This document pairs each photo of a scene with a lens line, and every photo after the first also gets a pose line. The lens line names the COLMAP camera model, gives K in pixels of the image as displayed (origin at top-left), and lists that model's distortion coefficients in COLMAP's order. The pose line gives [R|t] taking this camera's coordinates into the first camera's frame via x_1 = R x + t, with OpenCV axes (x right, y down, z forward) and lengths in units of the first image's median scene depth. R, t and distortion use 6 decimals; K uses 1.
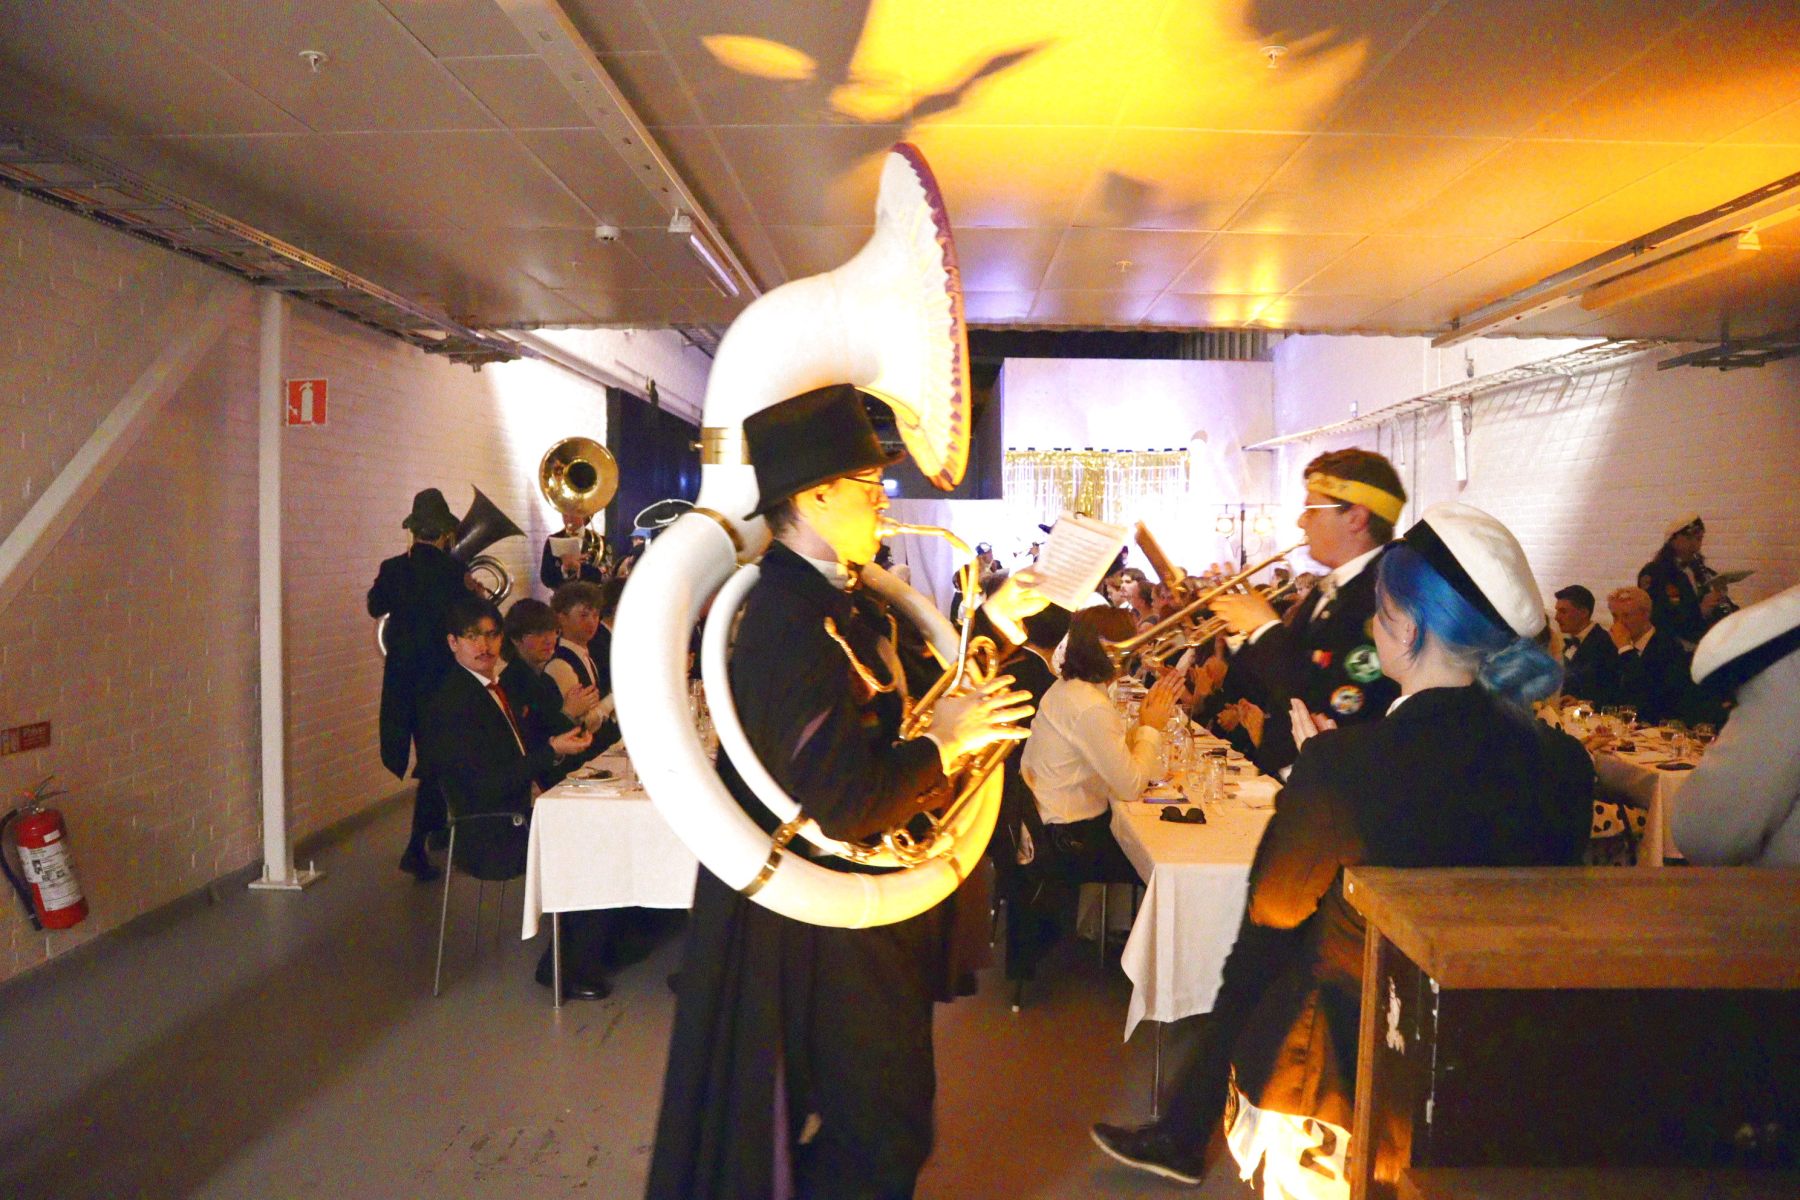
lens RADIAL K [[1214.9, 0, 905.2], [0, 1214.9, 589.8], [0, 0, 1]] dist [-0.088782, 0.021846]
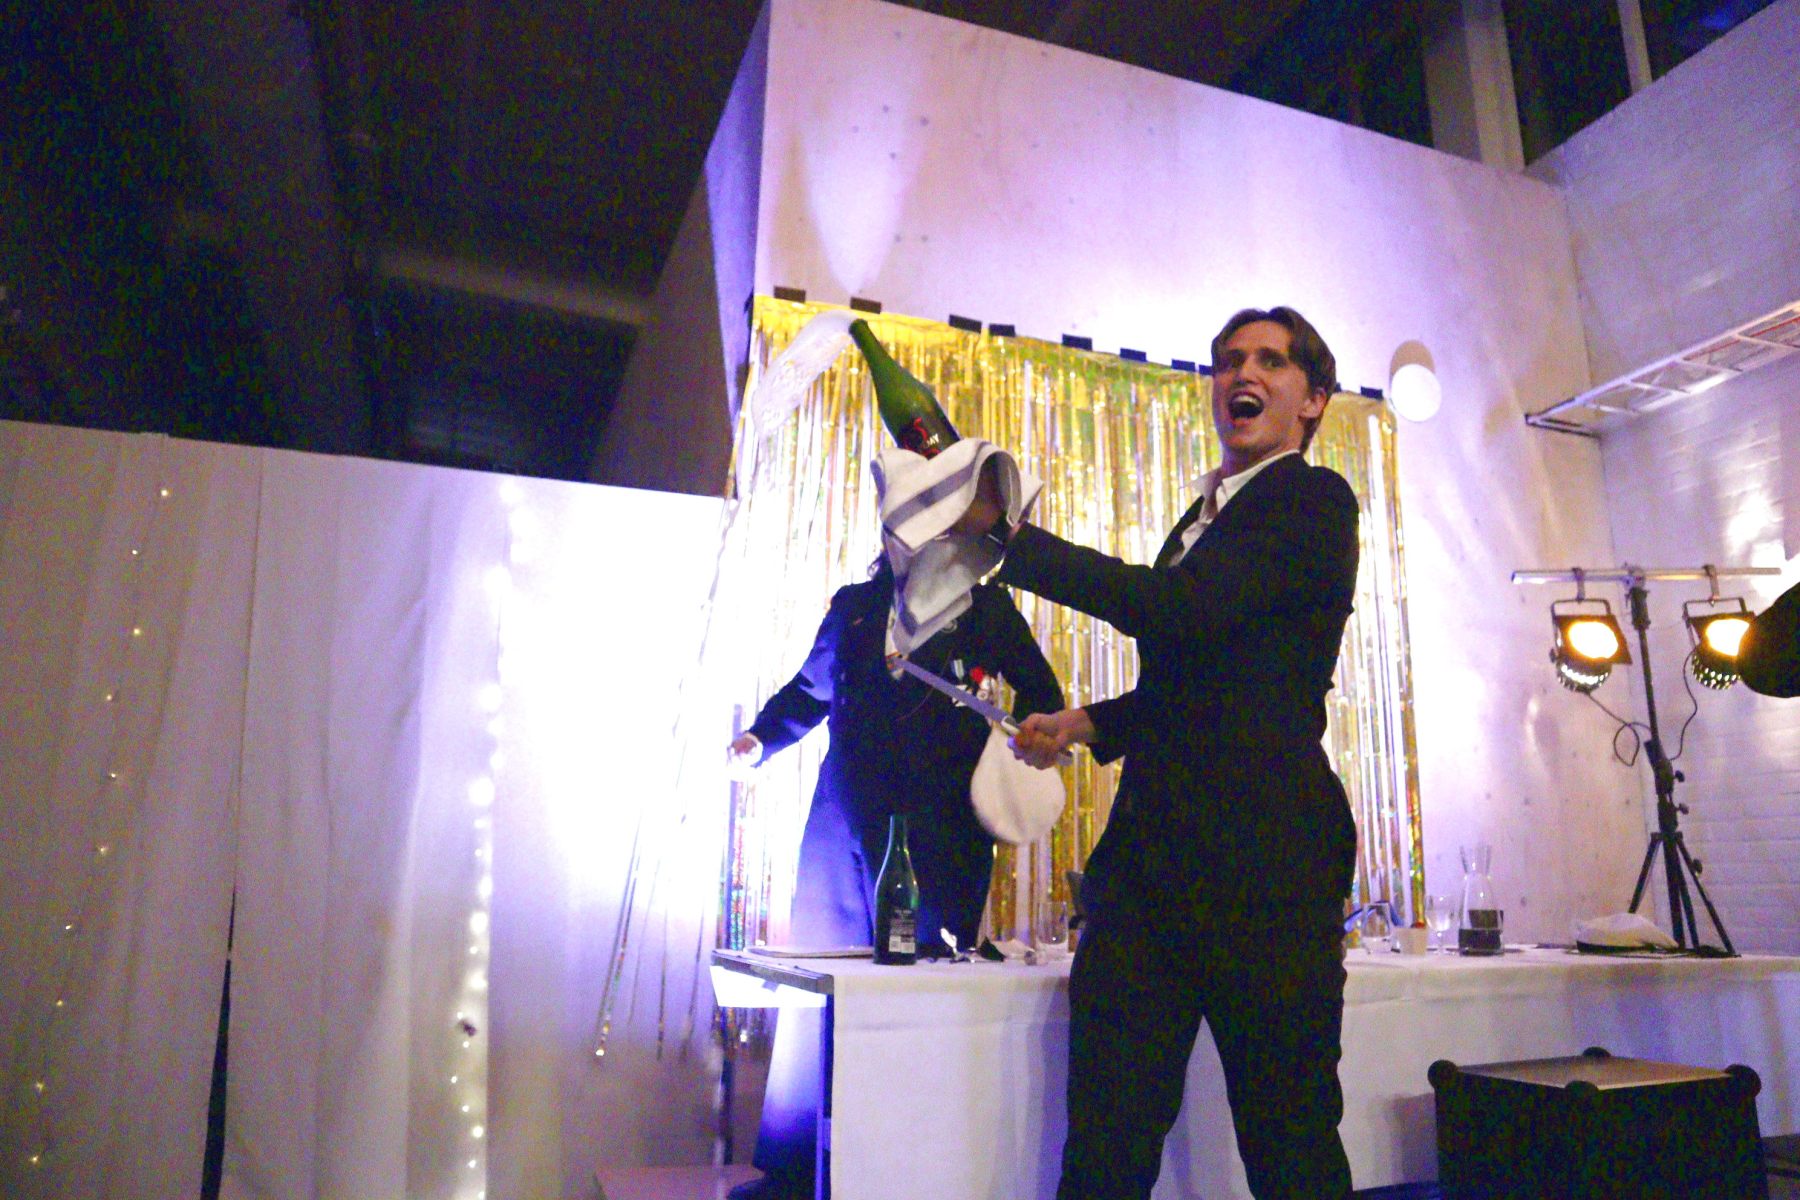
lens RADIAL K [[1214.9, 0, 906.9], [0, 1214.9, 604.5], [0, 0, 1]] dist [-0.088782, 0.021846]
pose [[0.940609, 0.078096, 0.330389, 0.060334], [0.013540, 0.963778, -0.266361, 0.009385], [-0.339223, 0.255015, 0.905481, 1.290617]]
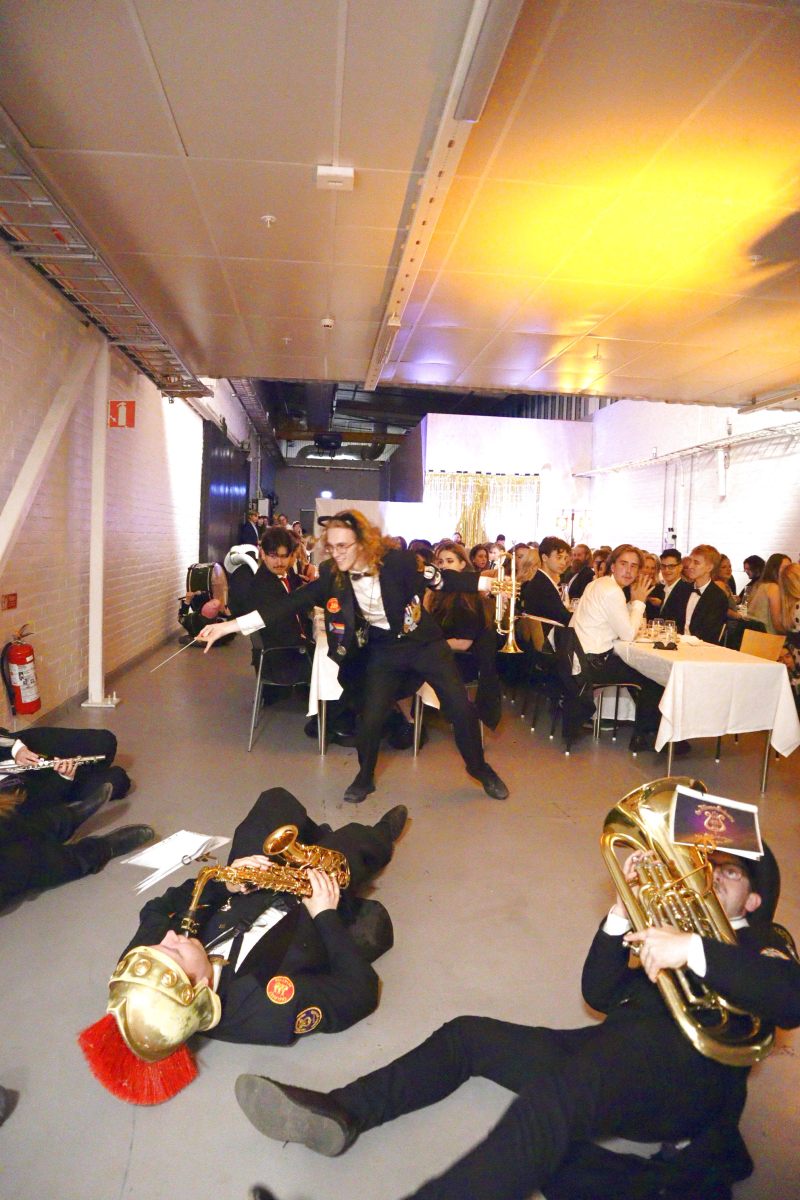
lens RADIAL K [[809.9, 0, 395.4], [0, 809.9, 600.1], [0, 0, 1]] dist [-0.088782, 0.021846]
pose [[0.993491, 0.017449, 0.112564, -0.120188], [-0.021574, 0.999136, 0.035529, 0.026452], [-0.111847, -0.037726, 0.993009, -0.078958]]
